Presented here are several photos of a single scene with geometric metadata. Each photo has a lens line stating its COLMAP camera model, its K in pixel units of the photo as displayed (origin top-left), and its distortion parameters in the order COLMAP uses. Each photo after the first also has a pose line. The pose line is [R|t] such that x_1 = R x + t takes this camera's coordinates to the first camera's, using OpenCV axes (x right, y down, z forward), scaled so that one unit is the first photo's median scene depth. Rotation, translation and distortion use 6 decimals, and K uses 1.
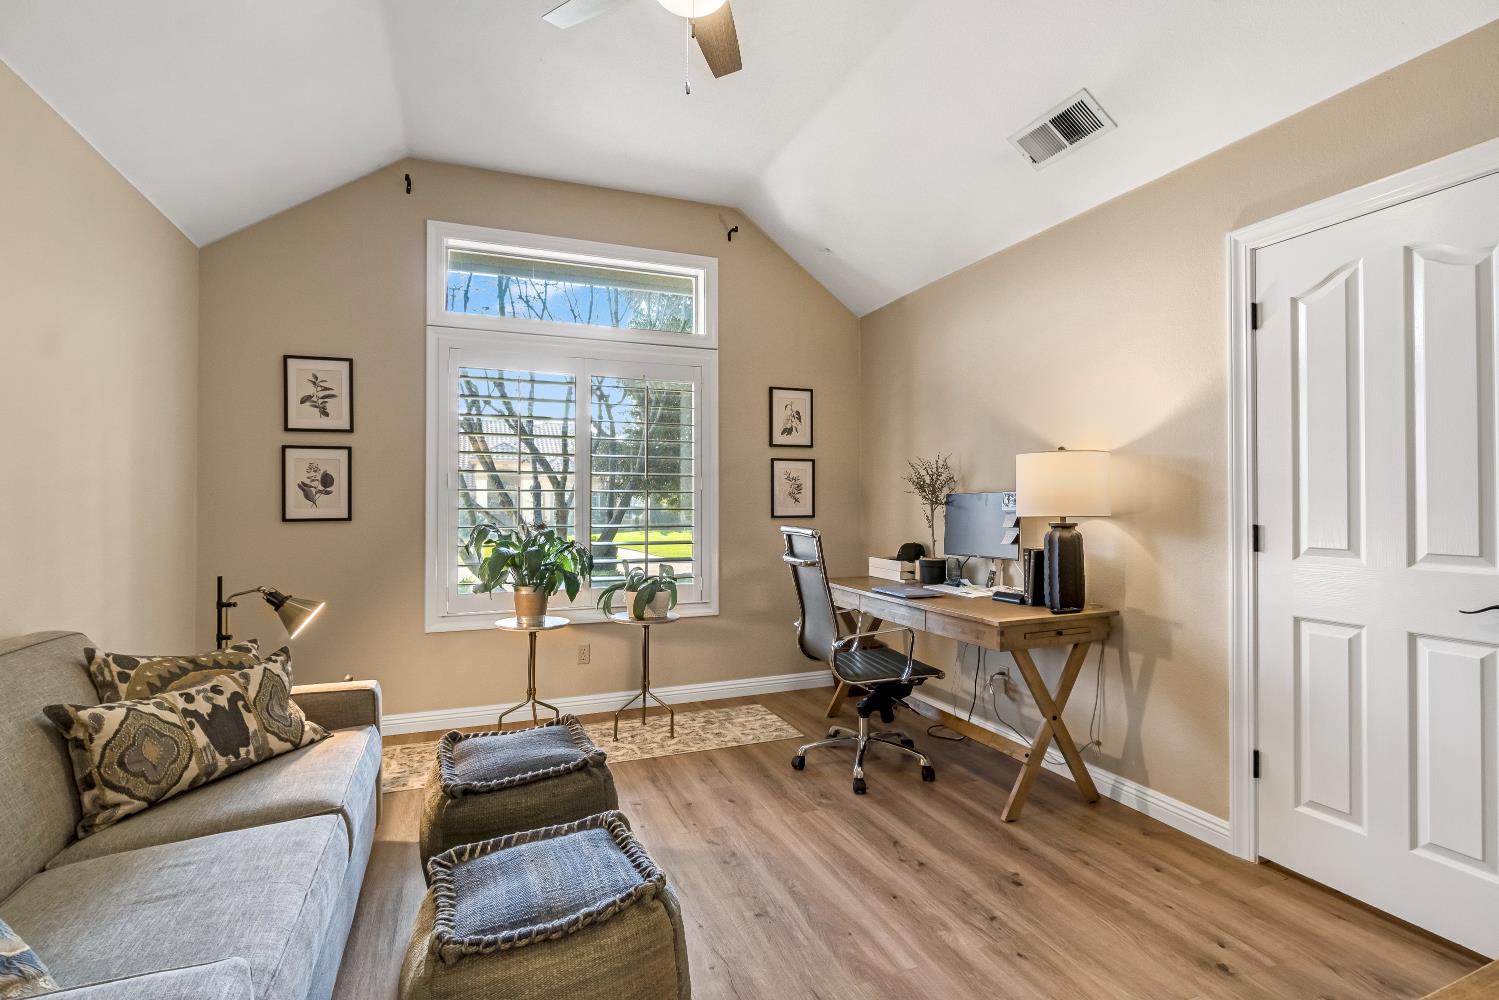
lens RADIAL K [[702.6, 0, 751.1], [0, 702.6, 494.7], [0, 0, 1]] dist [-0.000593, 0.000007]
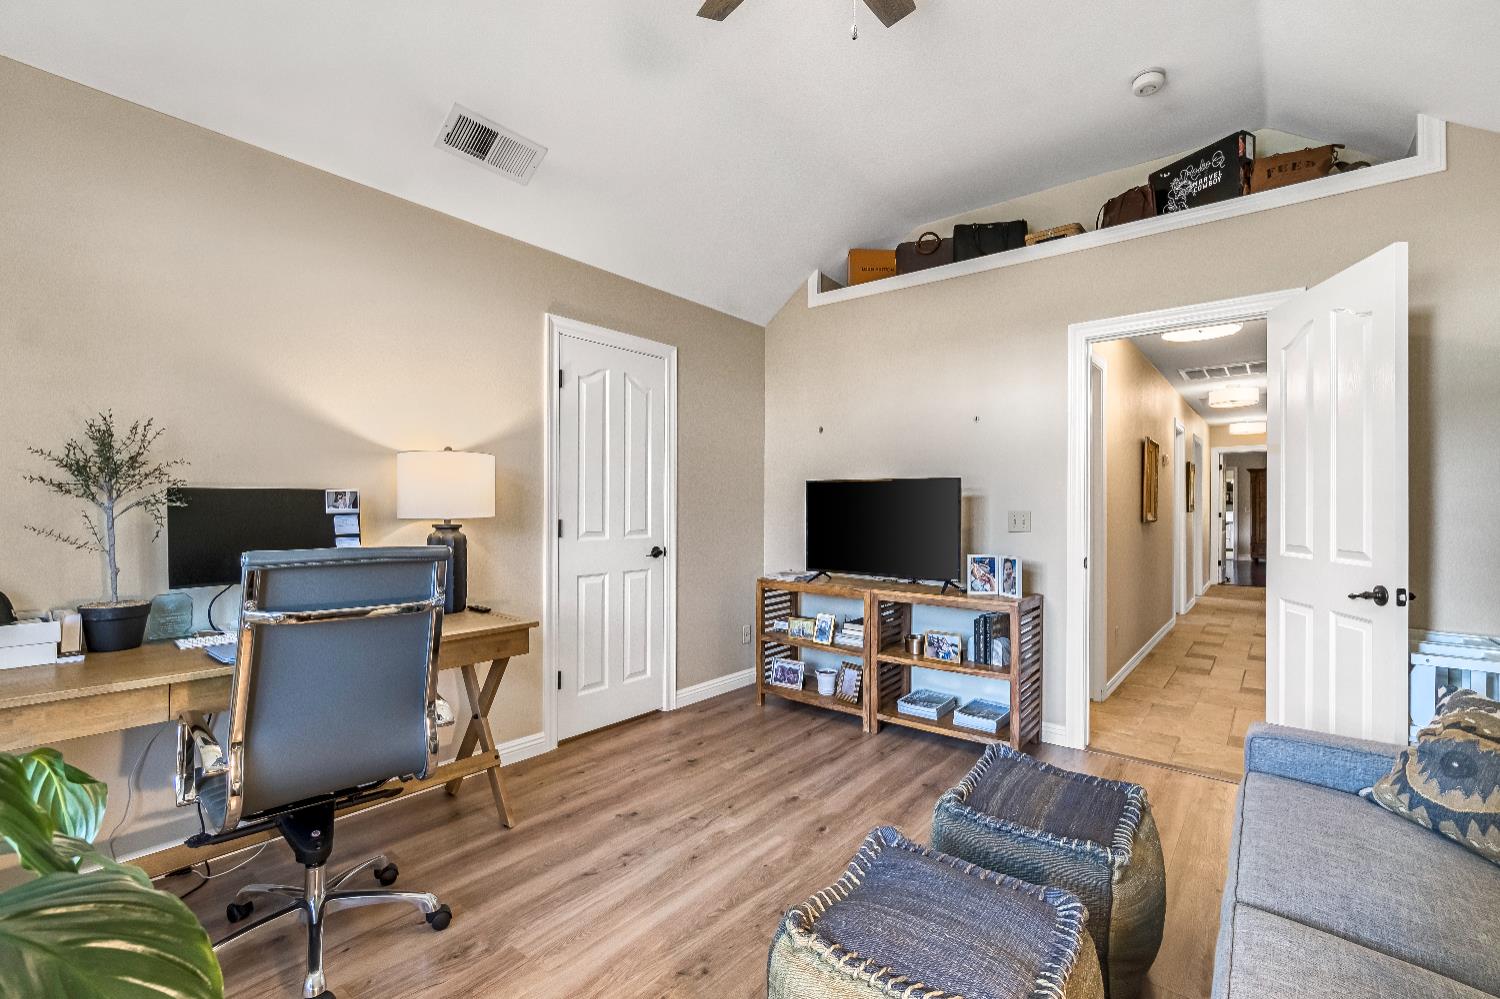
lens RADIAL K [[650.3, 0, 752.4], [0, 650.3, 506.8], [0, 0, 1]] dist [-0.001183, 0.000067]
pose [[-0.475234, -0.002367, 0.879856, -0.698997], [-0.011466, 0.999928, -0.003503, 0.016643], [-0.879785, -0.011753, -0.475227, 1.324048]]
